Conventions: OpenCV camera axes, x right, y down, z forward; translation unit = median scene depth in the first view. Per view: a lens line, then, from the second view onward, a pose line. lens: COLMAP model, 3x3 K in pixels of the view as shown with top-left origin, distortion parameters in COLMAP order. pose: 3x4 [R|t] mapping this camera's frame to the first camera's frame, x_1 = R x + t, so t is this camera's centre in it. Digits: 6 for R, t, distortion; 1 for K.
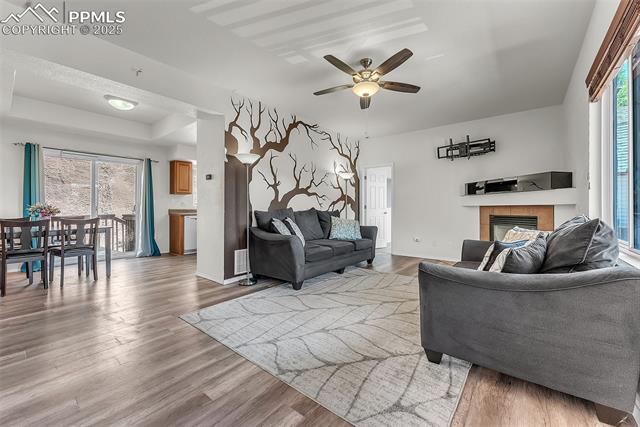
lens RADIAL K [[253.6, 0, 332.0], [0, 253.6, 208.3], [0, 0, 1]] dist [0.005316, 0.000434]
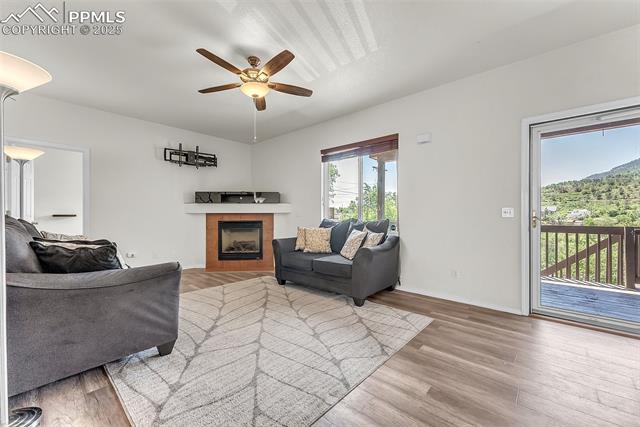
lens RADIAL K [[253.6, 0, 321.7], [0, 253.6, 213.5], [0, 0, 1]] dist [0.005316, 0.000434]
pose [[0.093287, 0.004489, 0.995629, -0.827740], [0.003839, 0.999981, -0.004868, -0.001329], [-0.995632, 0.004276, 0.093268, 0.695578]]
